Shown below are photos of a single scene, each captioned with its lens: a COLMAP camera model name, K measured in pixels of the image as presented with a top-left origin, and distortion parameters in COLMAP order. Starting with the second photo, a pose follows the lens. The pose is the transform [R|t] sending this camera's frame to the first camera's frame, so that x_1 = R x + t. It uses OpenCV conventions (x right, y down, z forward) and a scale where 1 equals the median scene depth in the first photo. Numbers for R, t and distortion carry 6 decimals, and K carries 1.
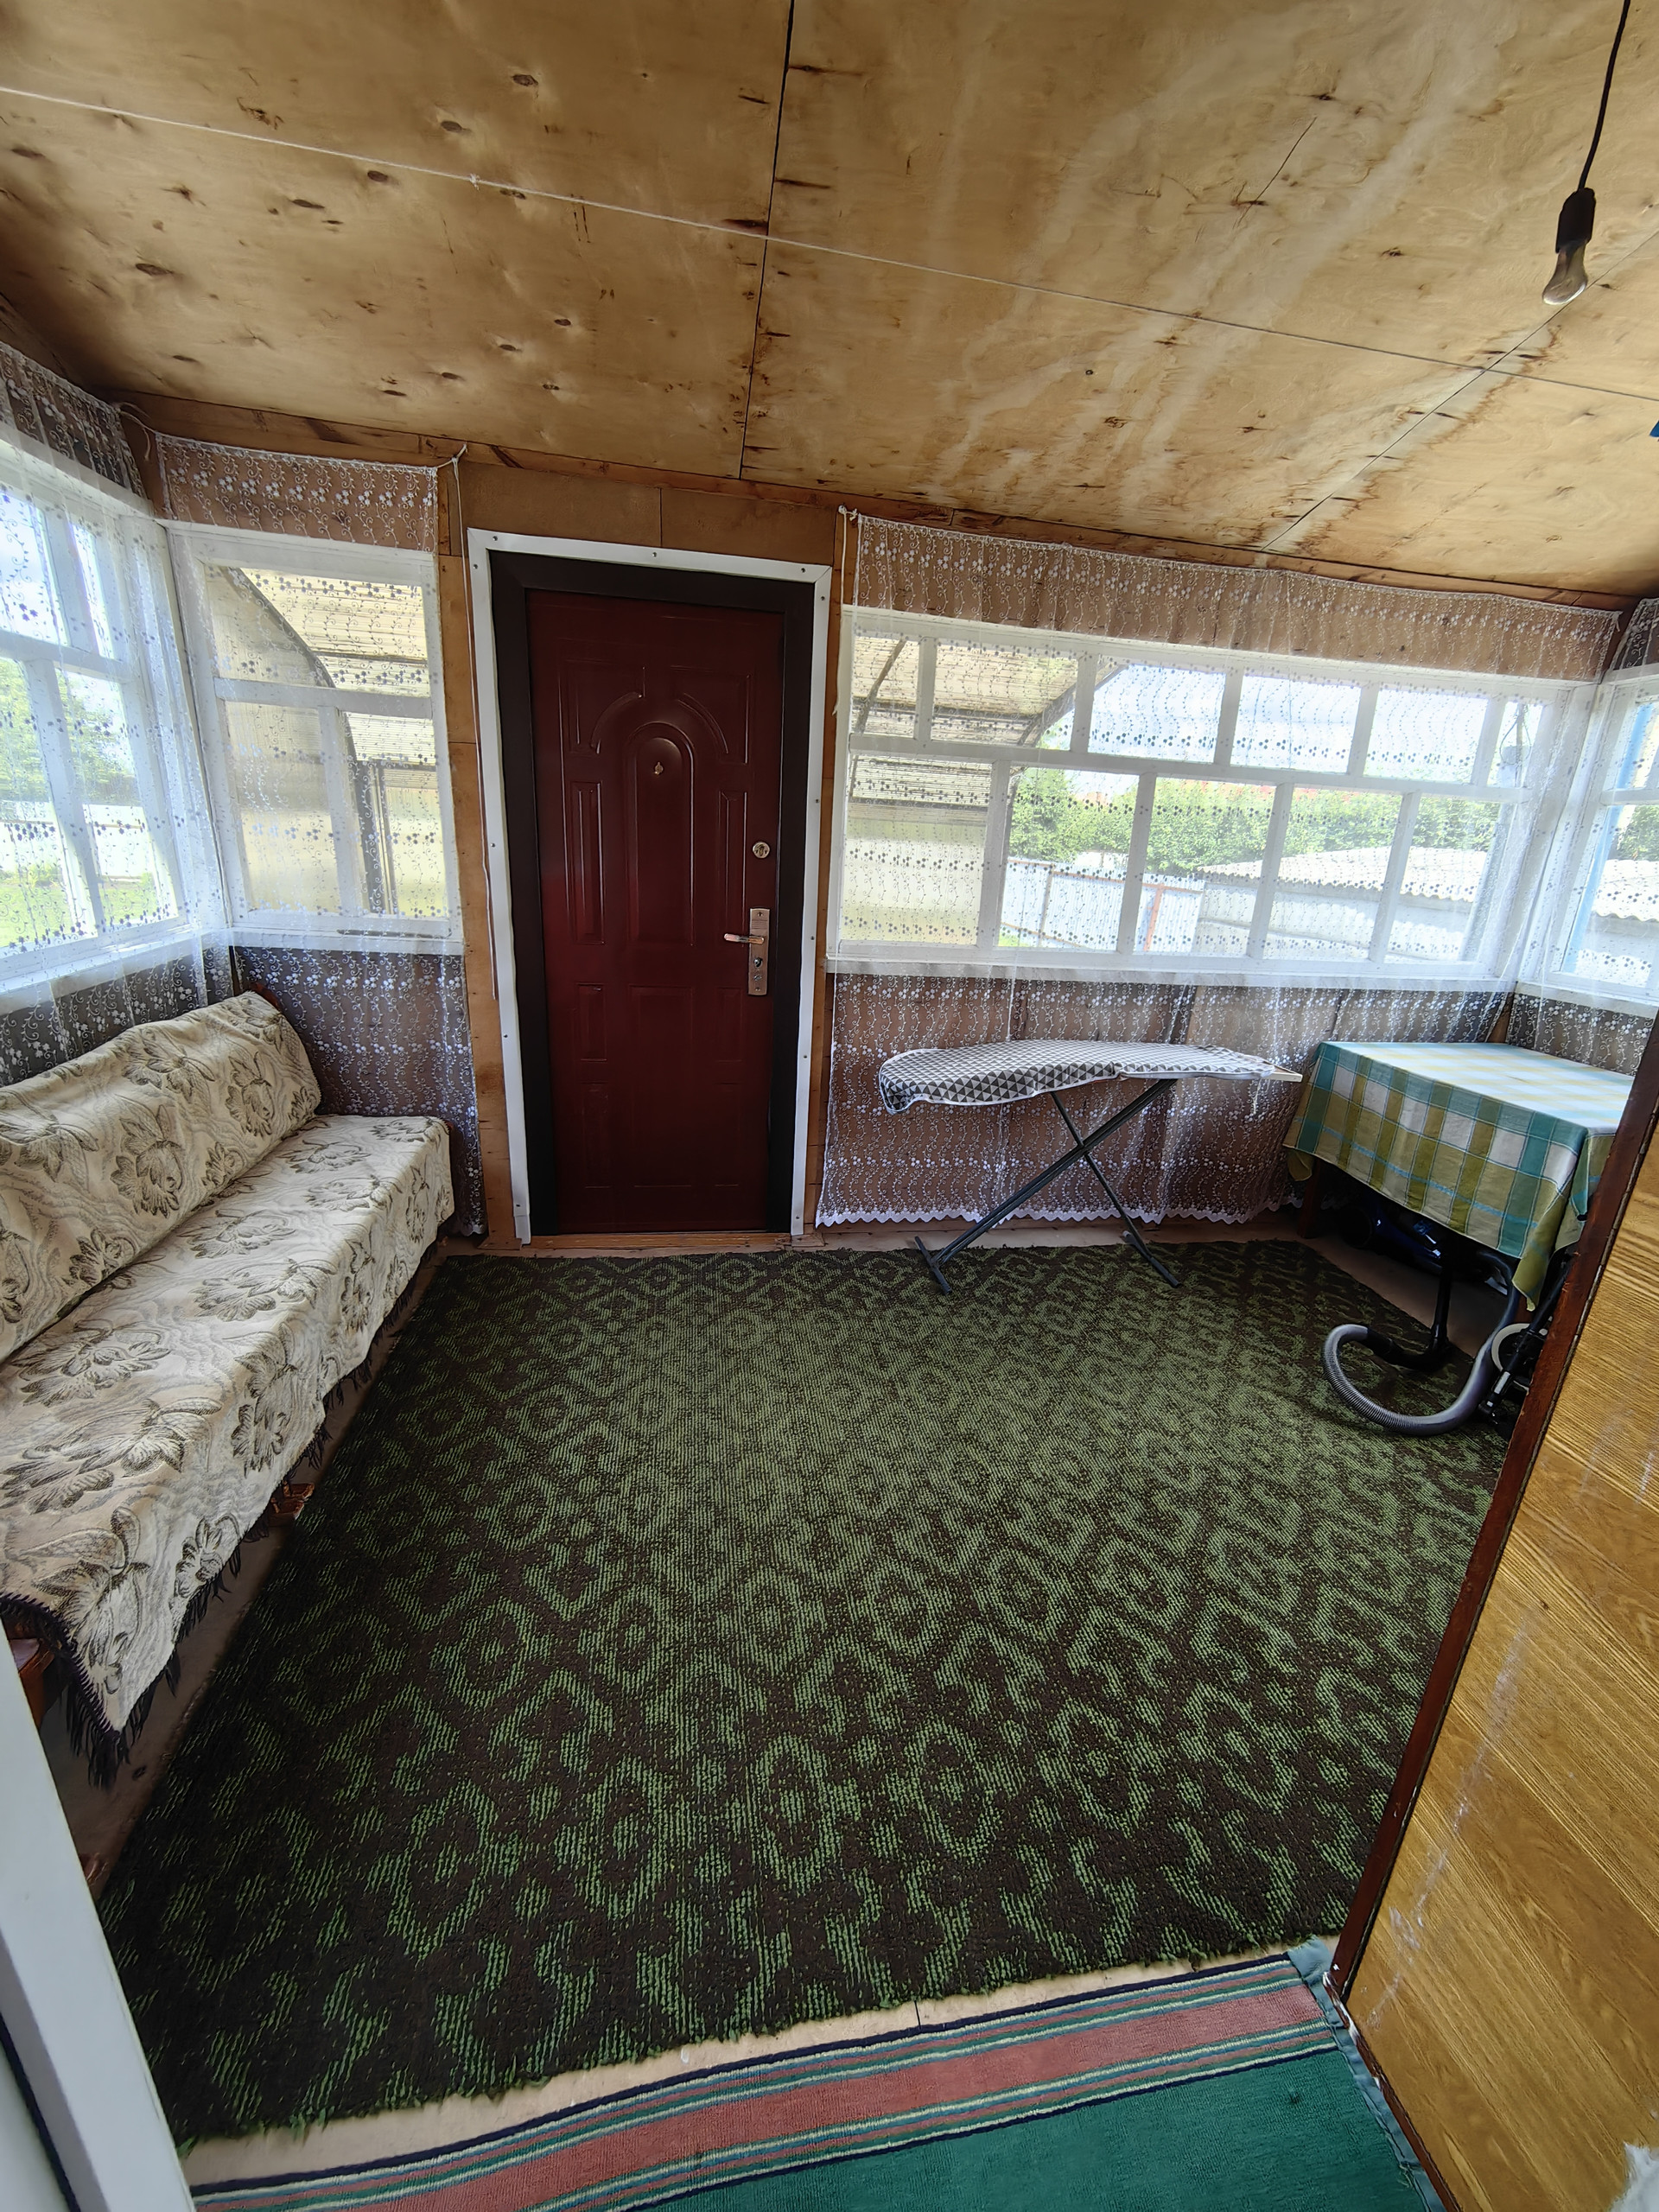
lens RADIAL K [[869.0, 0, 828.2], [0, 869.0, 1105.1], [0, 0, 1]] dist [-0.001776, -0.000090]
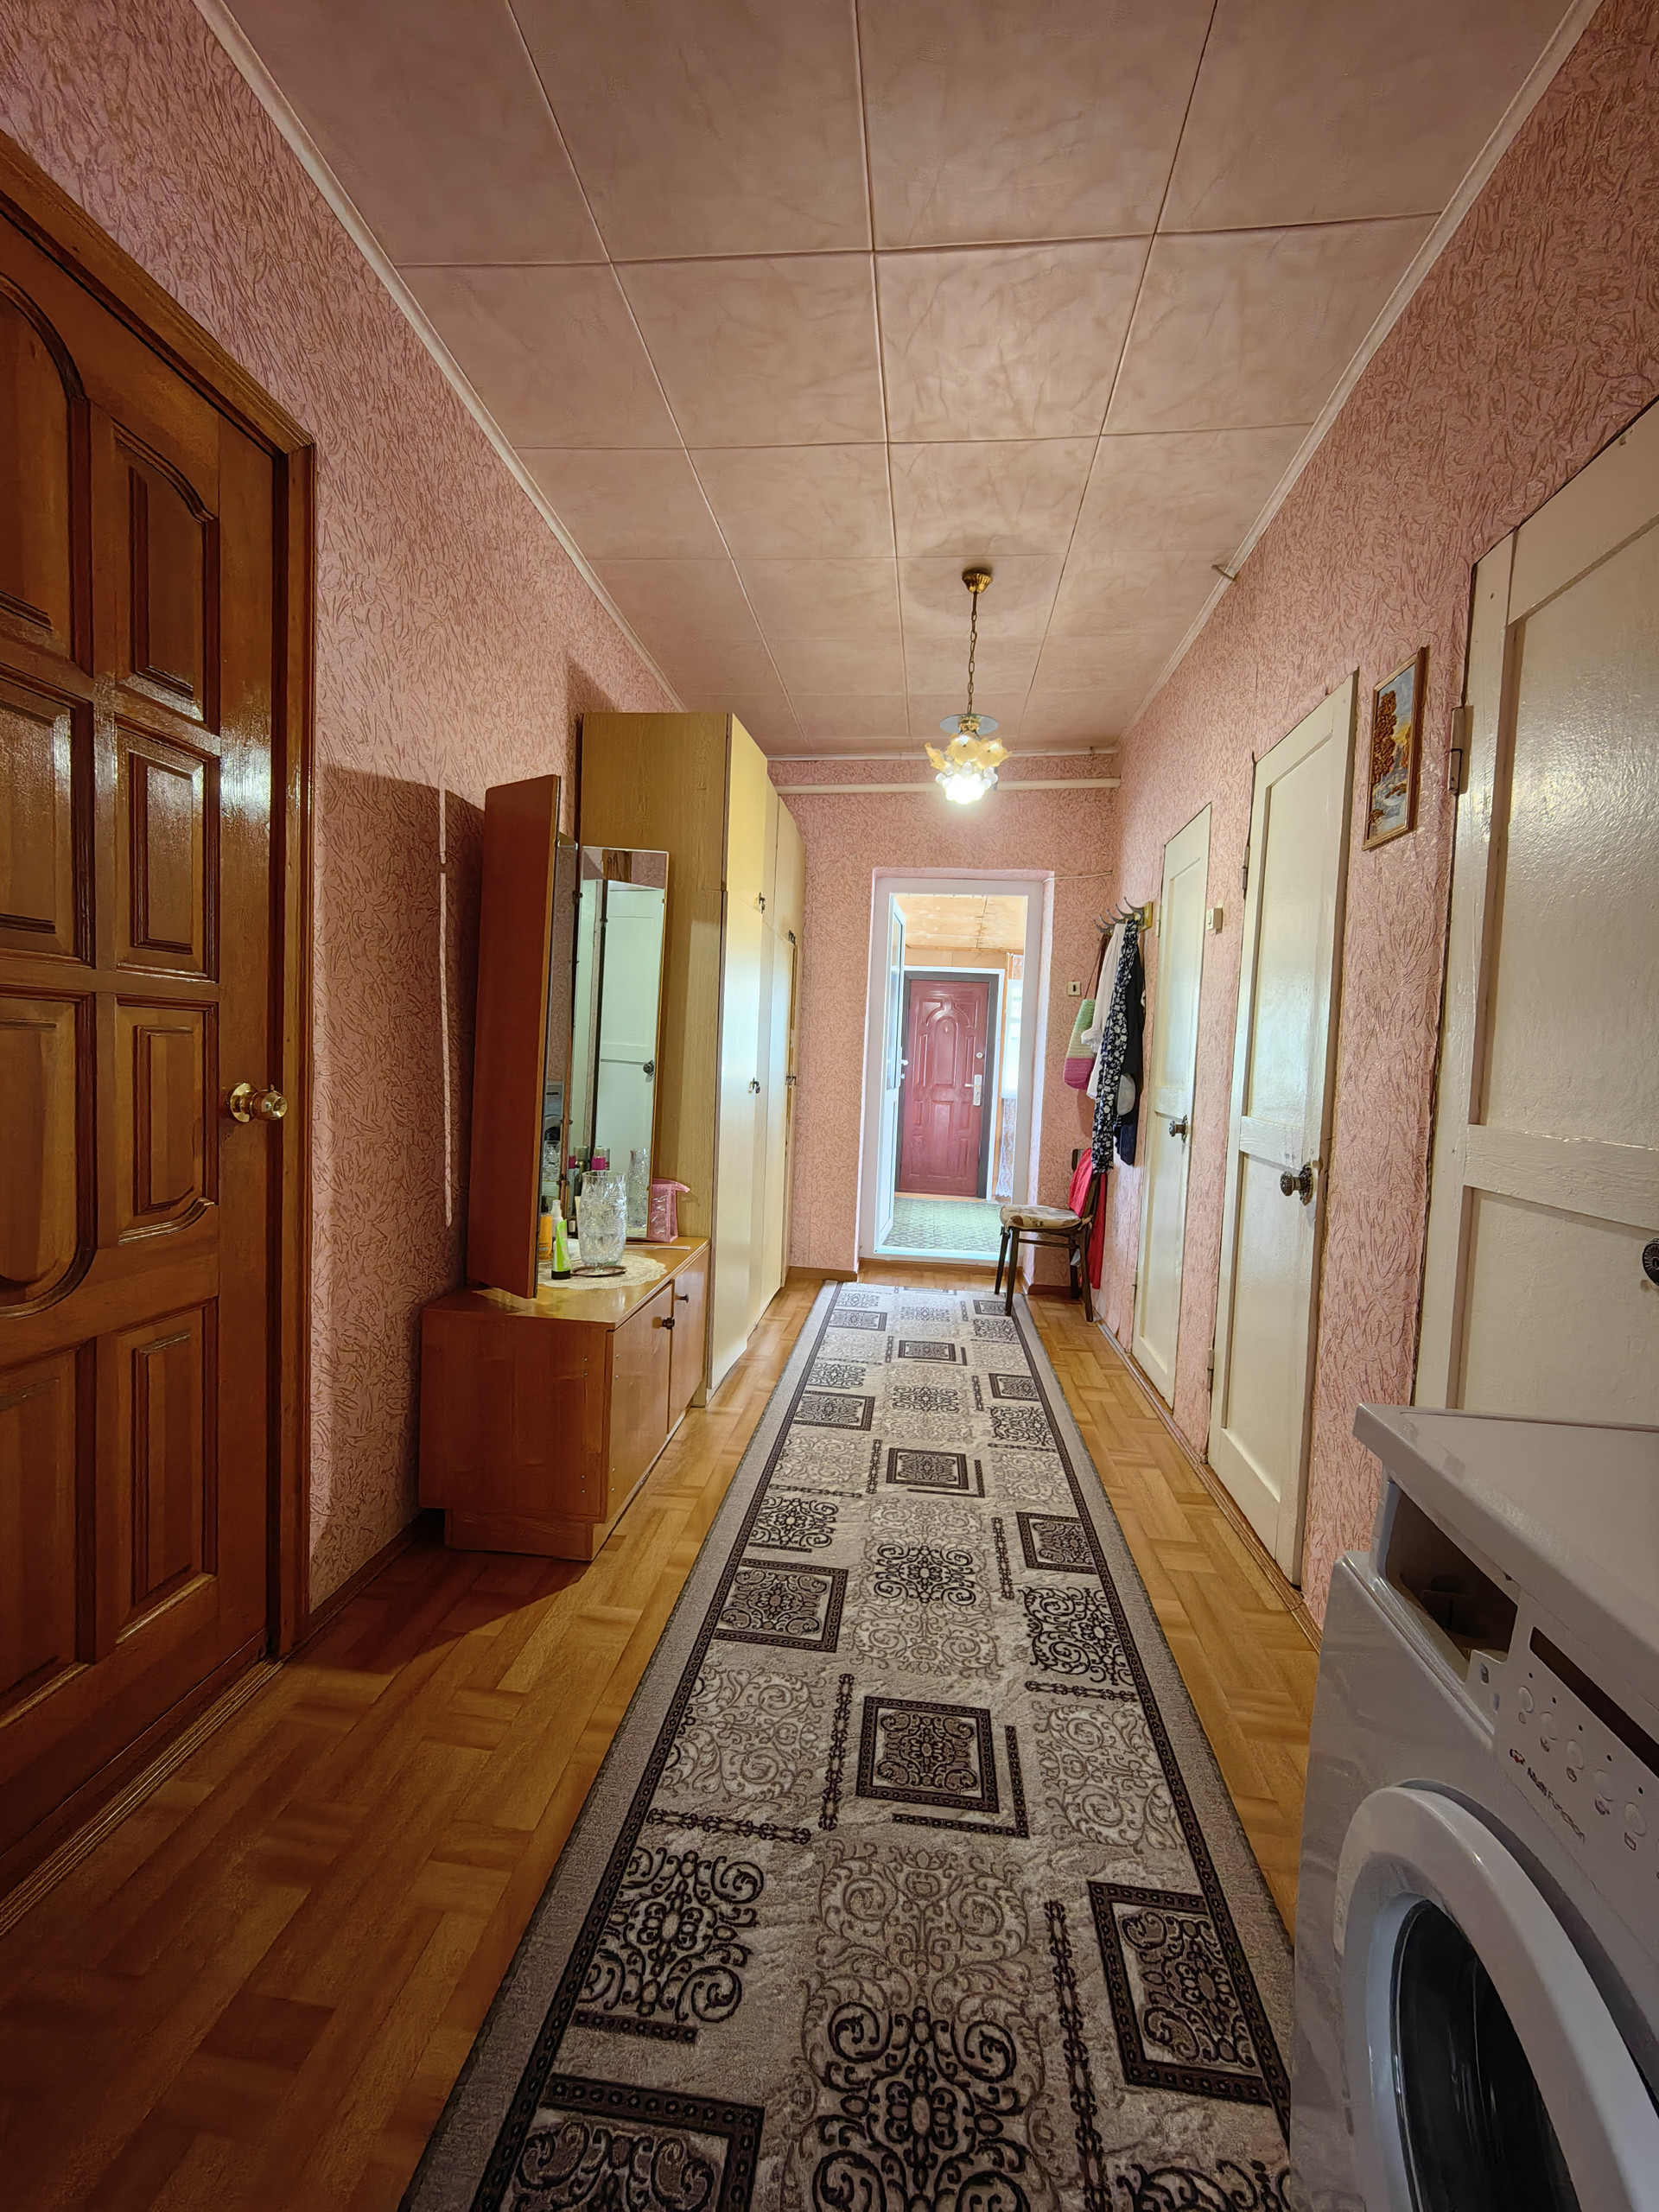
lens RADIAL K [[869.0, 0, 832.5], [0, 869.0, 1103.4], [0, 0, 1]] dist [-0.001776, -0.000090]
pose [[0.972121, 0.016060, -0.233929, 0.116922], [-0.076754, 0.964484, -0.252744, 0.589012], [0.221561, 0.263653, 0.938828, -1.650250]]
